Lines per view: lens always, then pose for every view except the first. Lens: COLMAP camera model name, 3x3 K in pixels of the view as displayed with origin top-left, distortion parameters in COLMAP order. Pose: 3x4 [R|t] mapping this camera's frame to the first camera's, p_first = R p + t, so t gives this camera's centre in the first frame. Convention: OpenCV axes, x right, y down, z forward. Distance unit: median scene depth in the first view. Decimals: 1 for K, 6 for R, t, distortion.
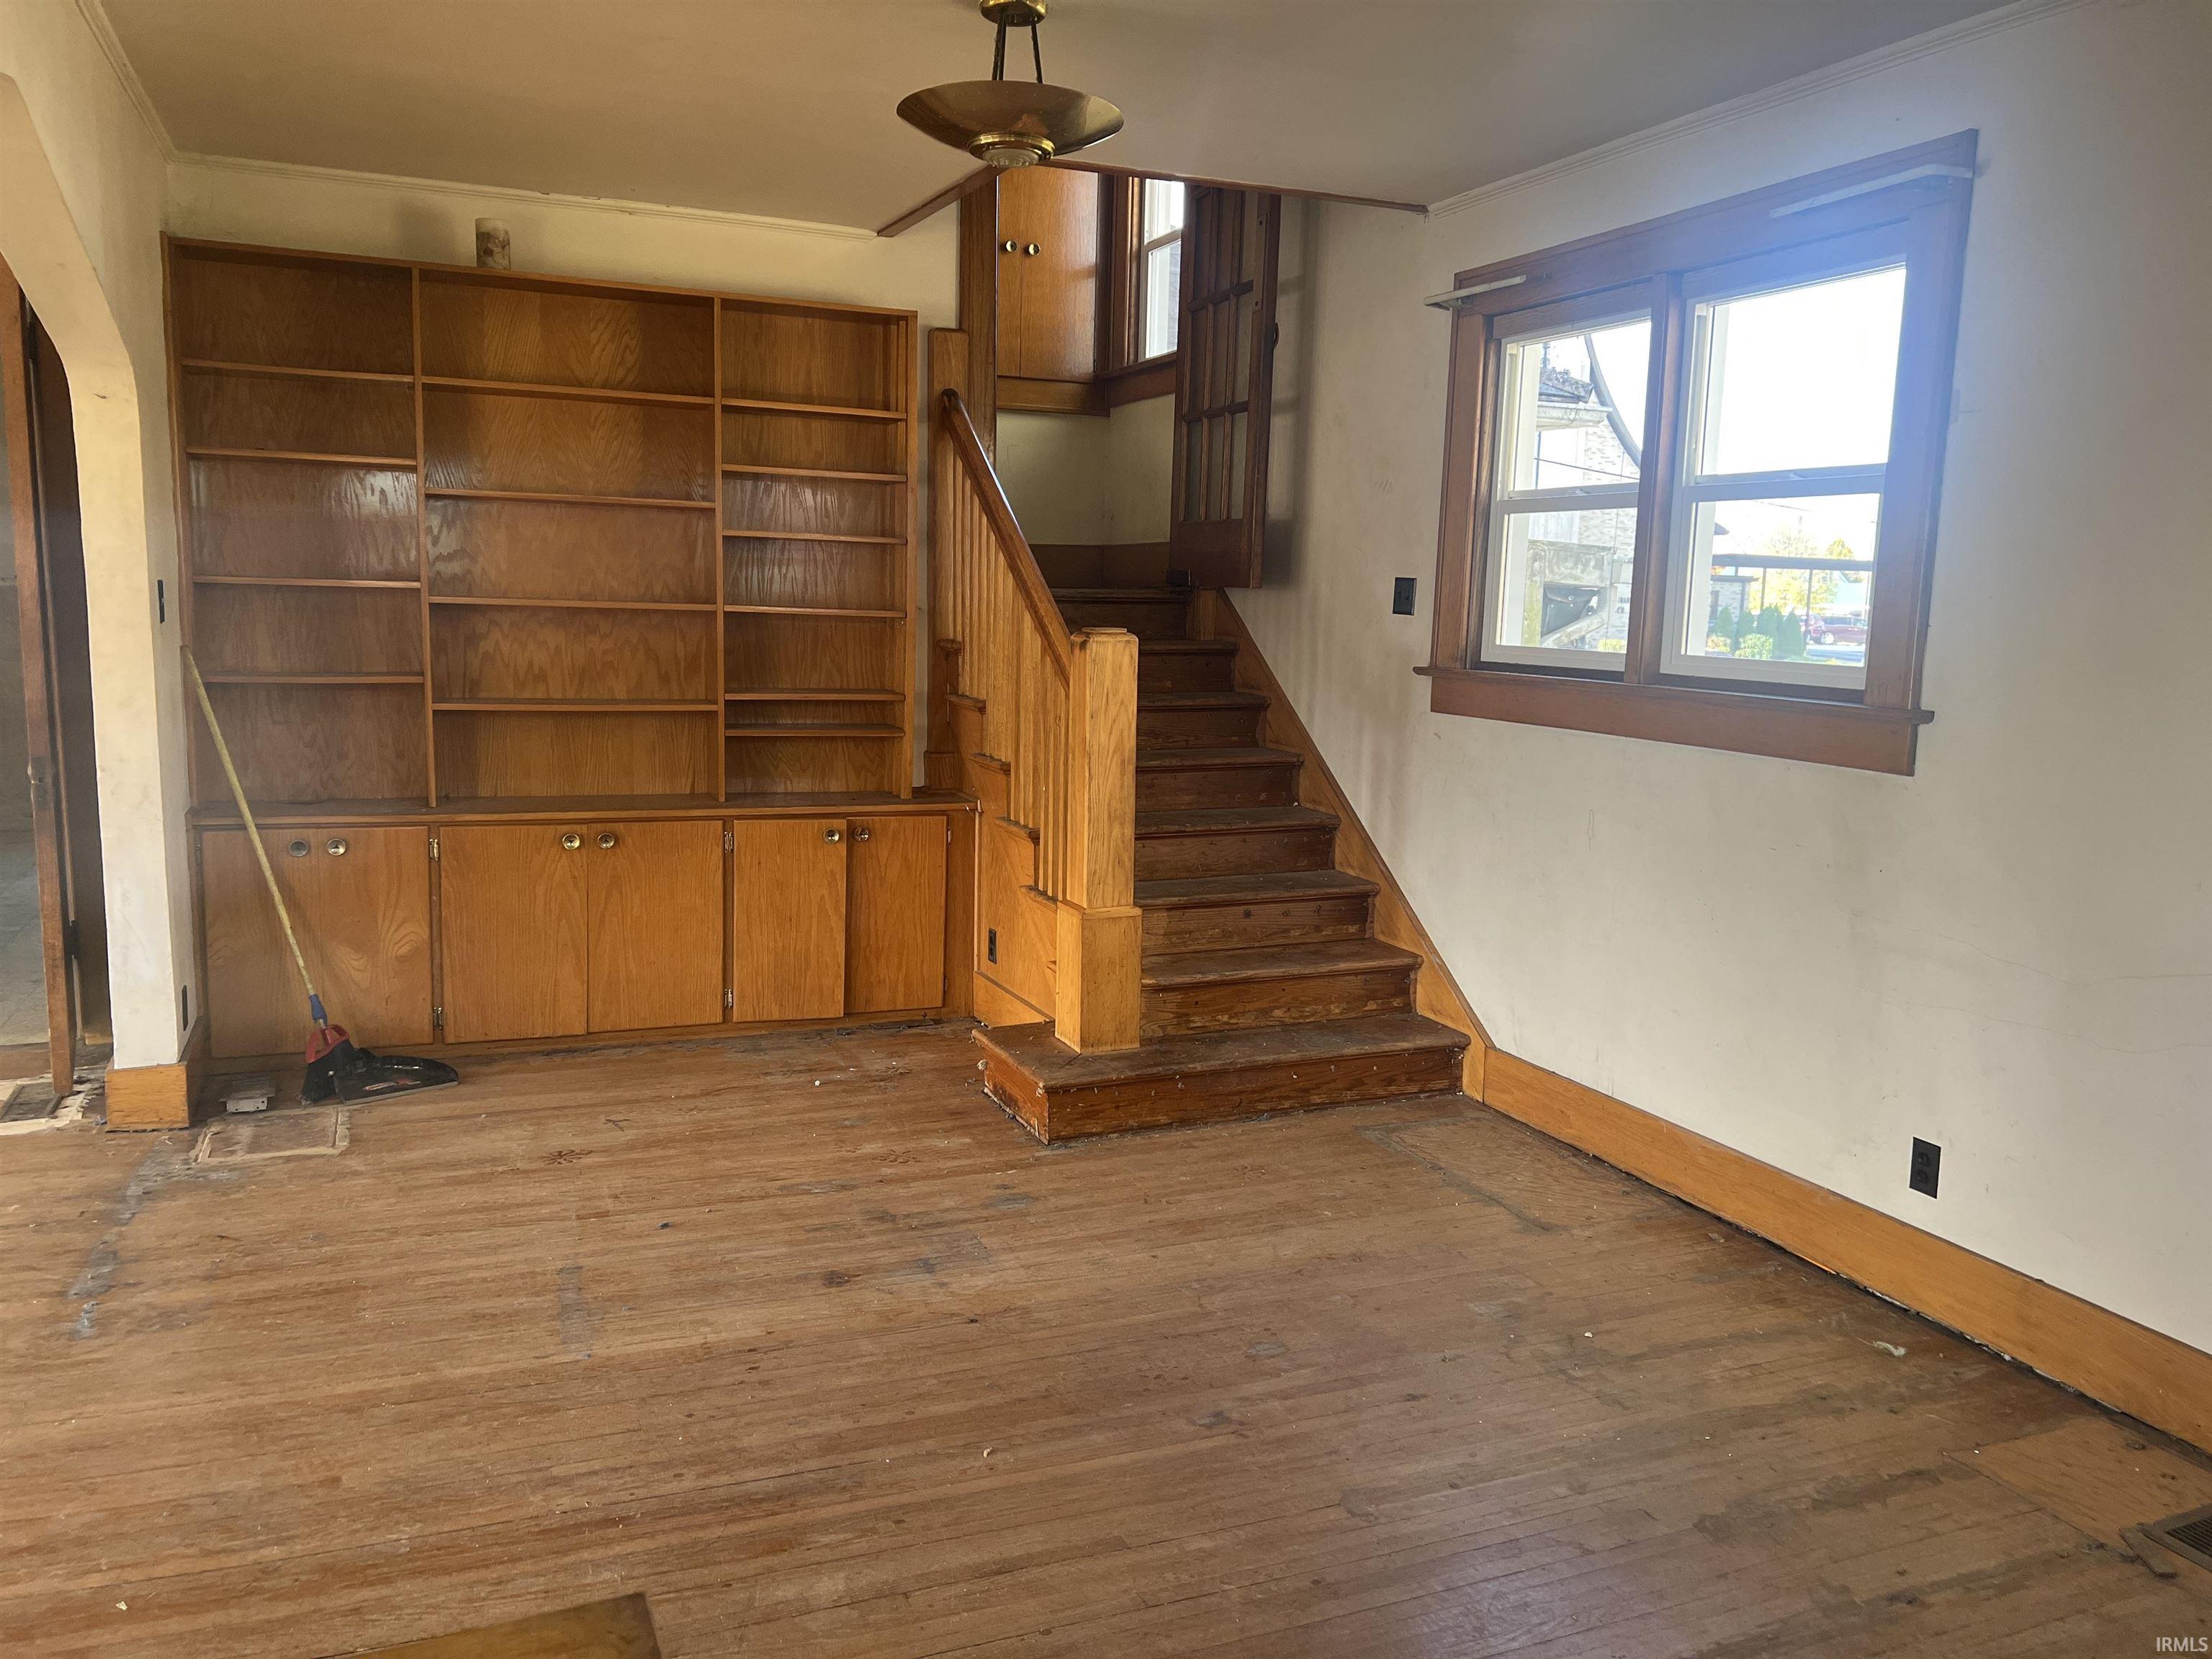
lens RADIAL K [[1664.4, 0, 1102.1], [0, 1664.4, 870.4], [0, 0, 1]] dist [0.080568, -0.126111]
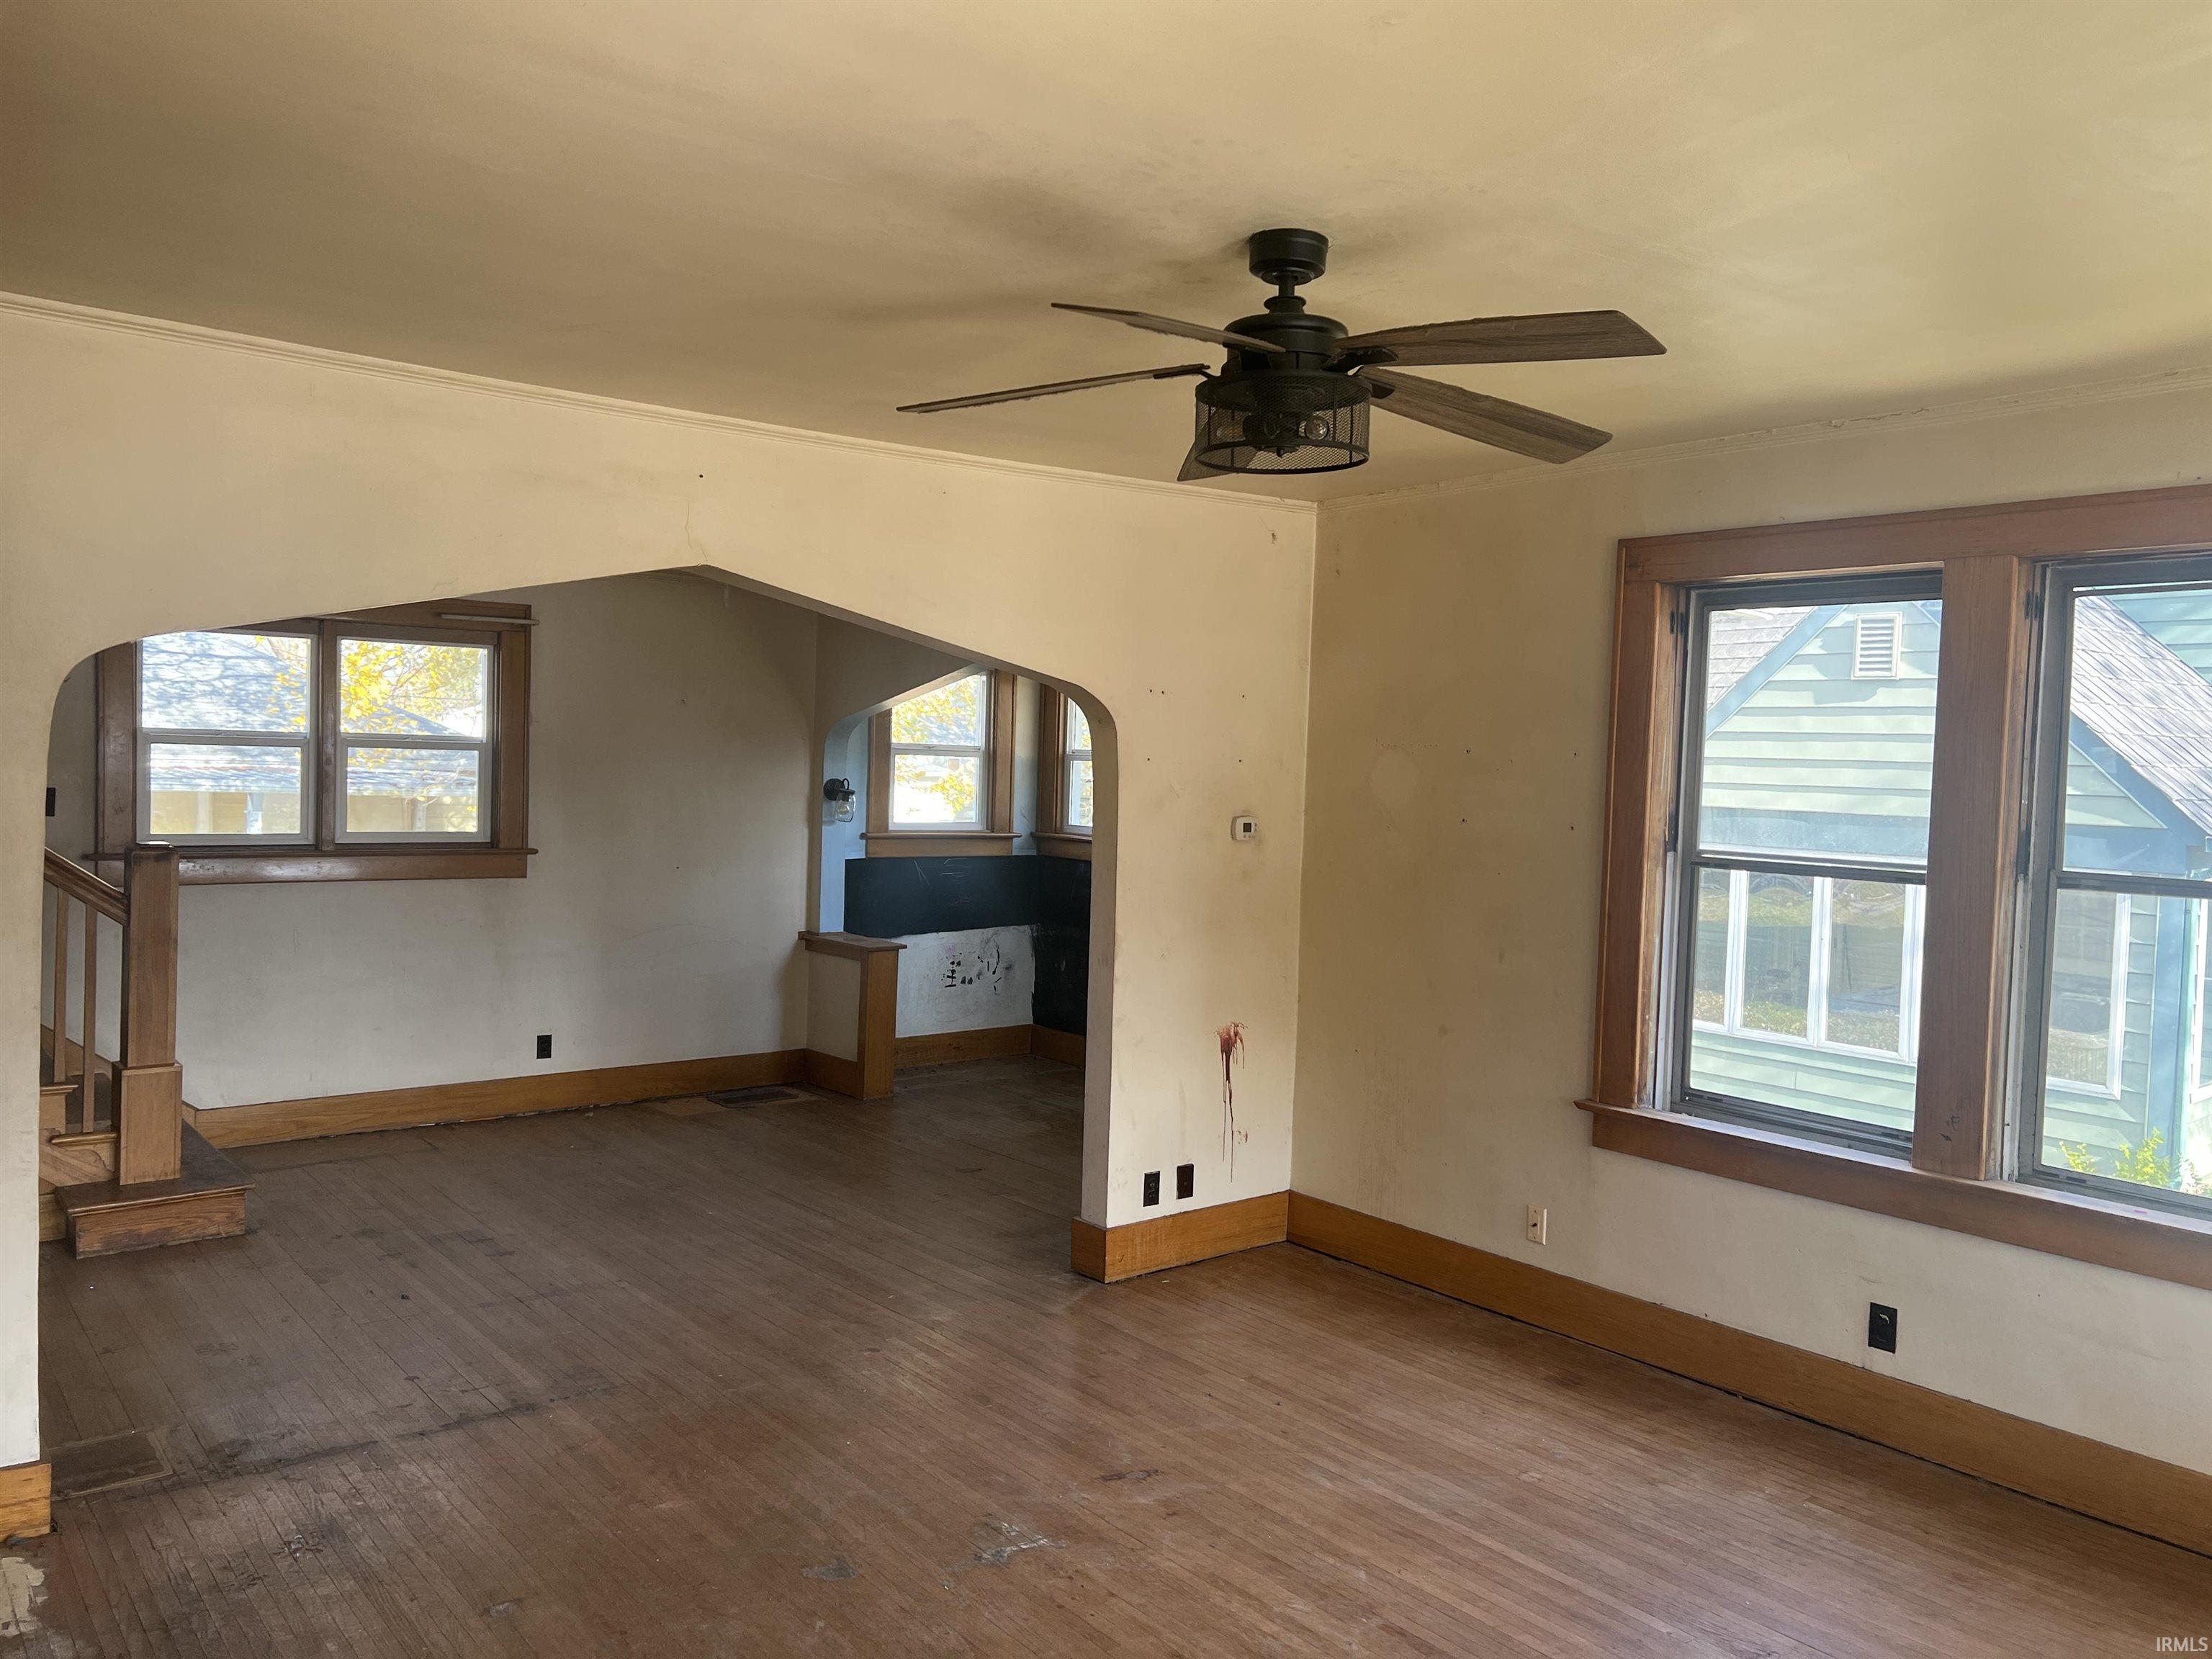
lens RADIAL K [[1671.1, 0, 1106.0], [0, 1671.1, 829.5], [0, 0, 1]] dist [0.031107, -0.057785]
pose [[-0.283627, -0.072329, 0.956203, -1.475364], [0.127494, 0.985455, 0.112358, -0.212477], [-0.950421, 0.153778, -0.270280, 0.663331]]
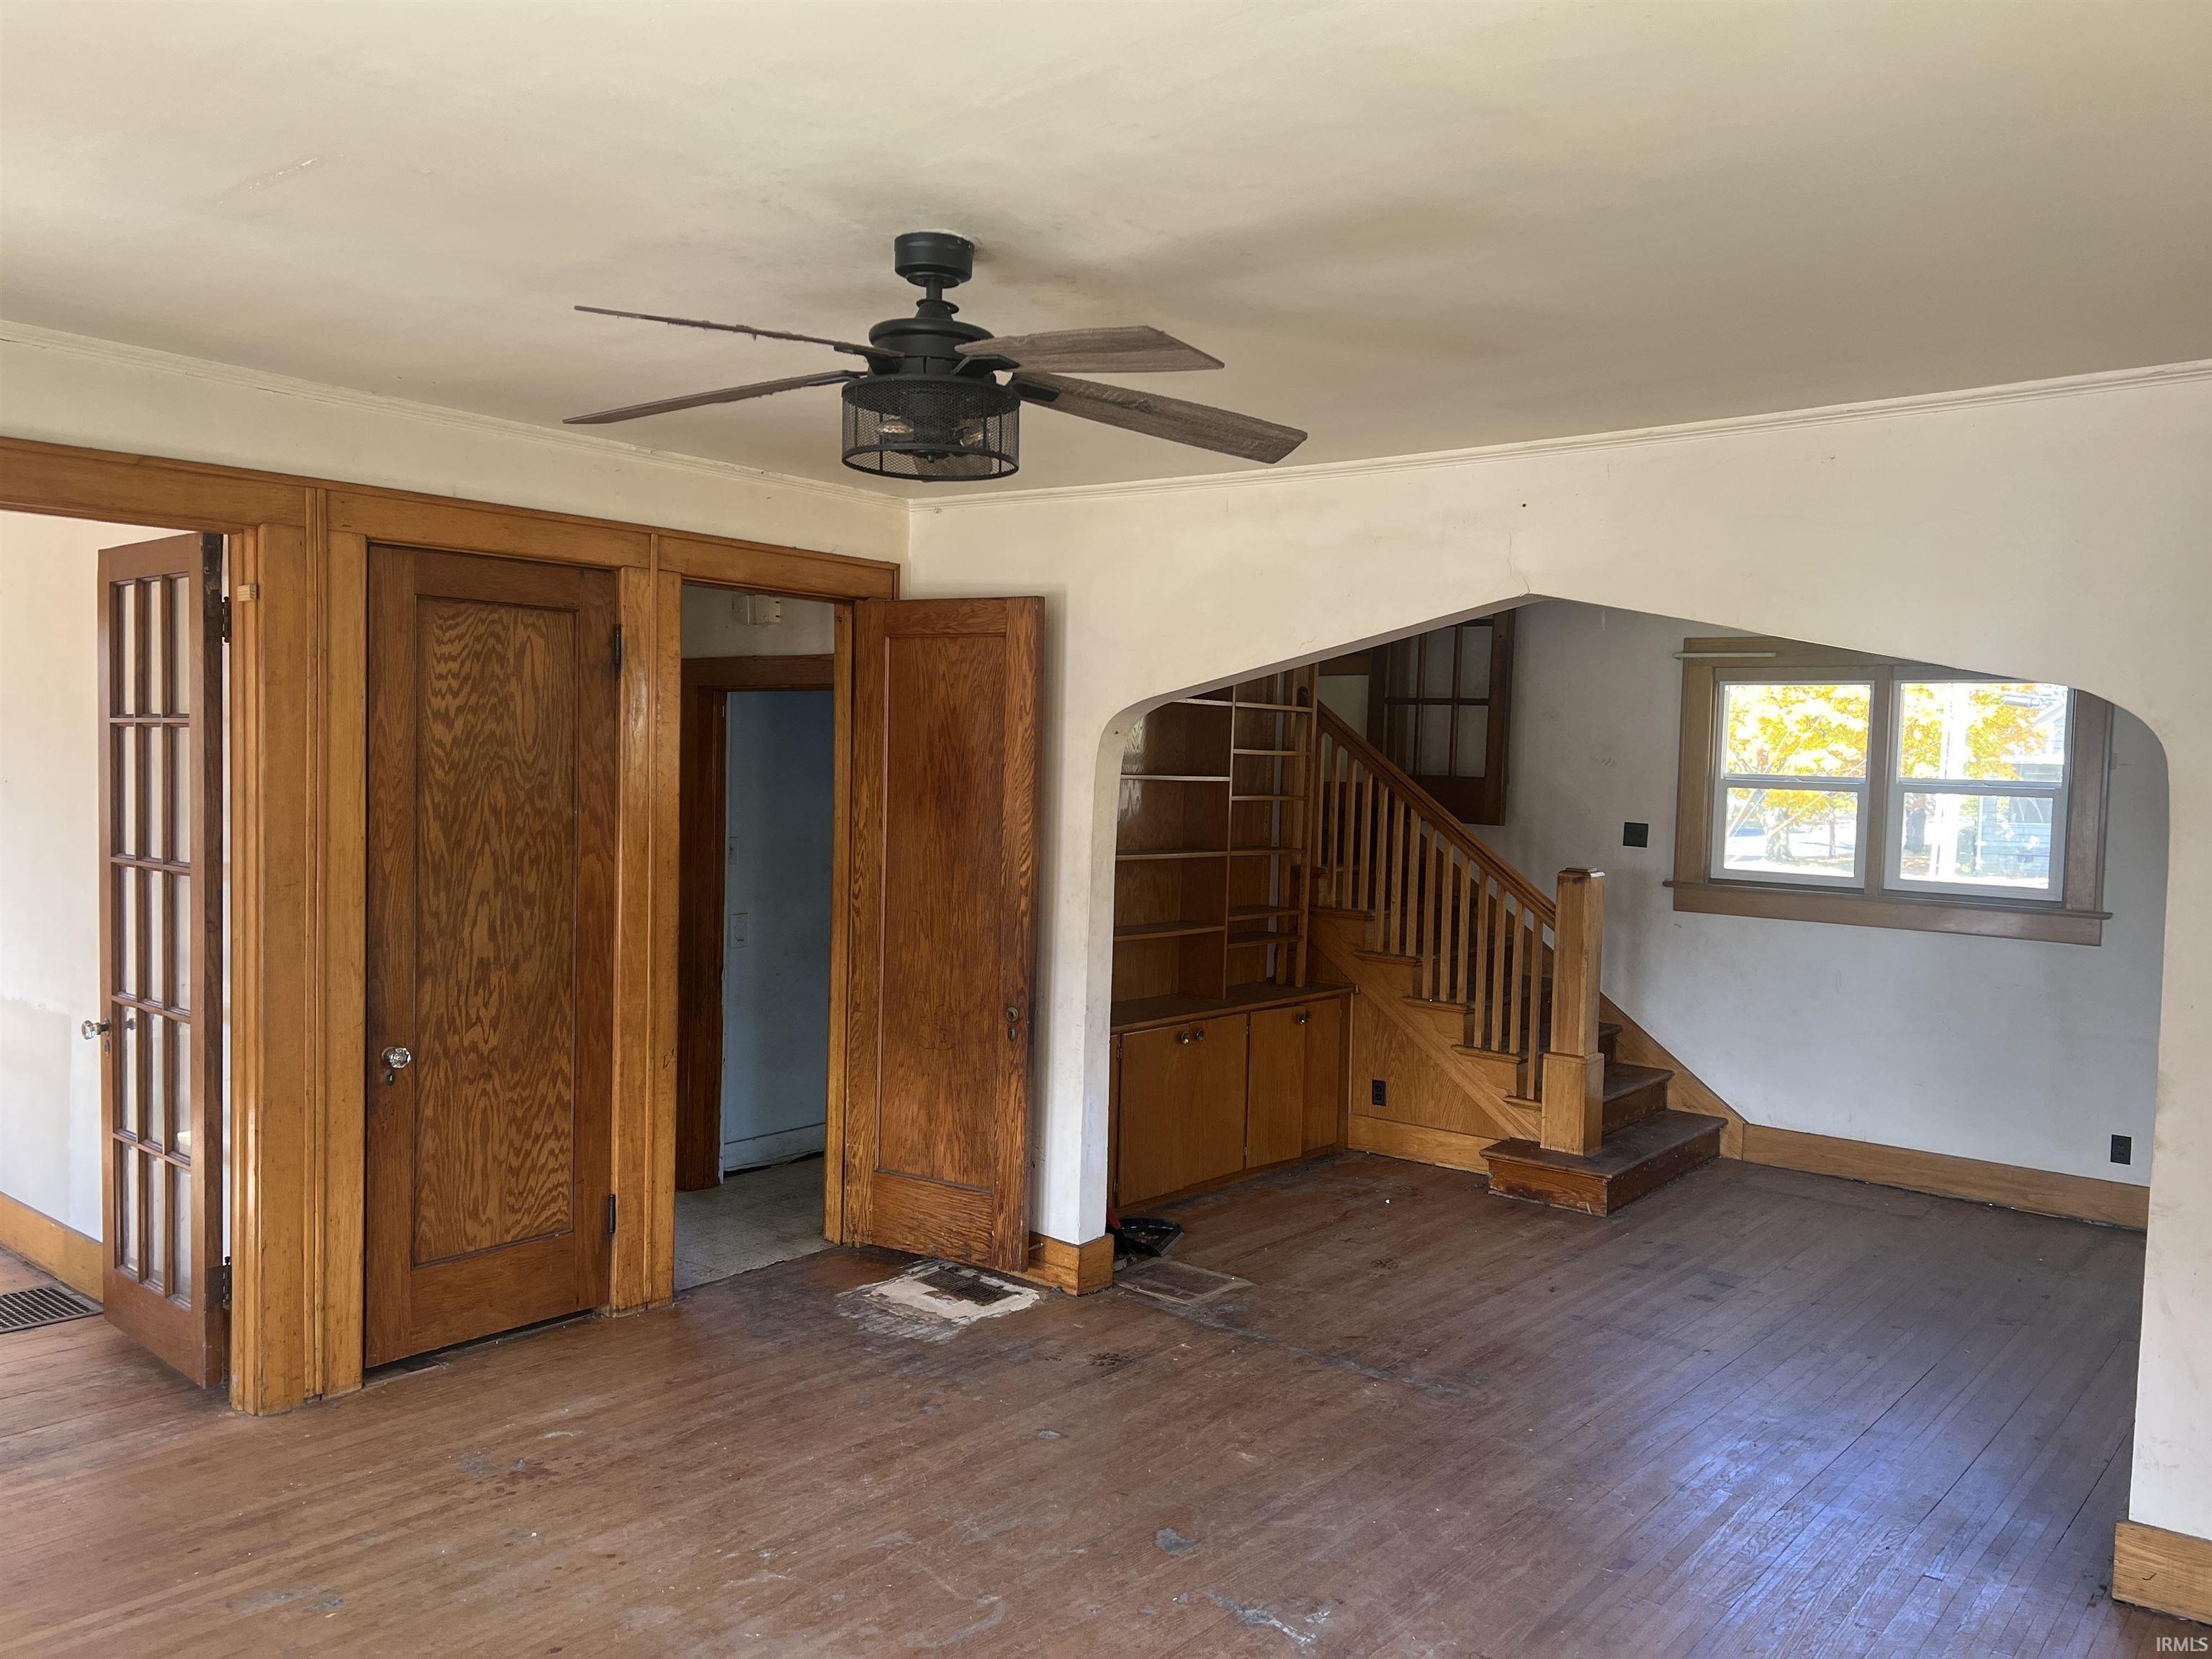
lens RADIAL K [[1671.1, 0, 1106.0], [0, 1671.1, 829.5], [0, 0, 1]] dist [0.031107, -0.057785]
pose [[0.886719, -0.021568, 0.461805, -1.115795], [0.071370, 0.993322, -0.090647, -0.075218], [-0.456766, 0.113337, 0.882337, -0.155299]]
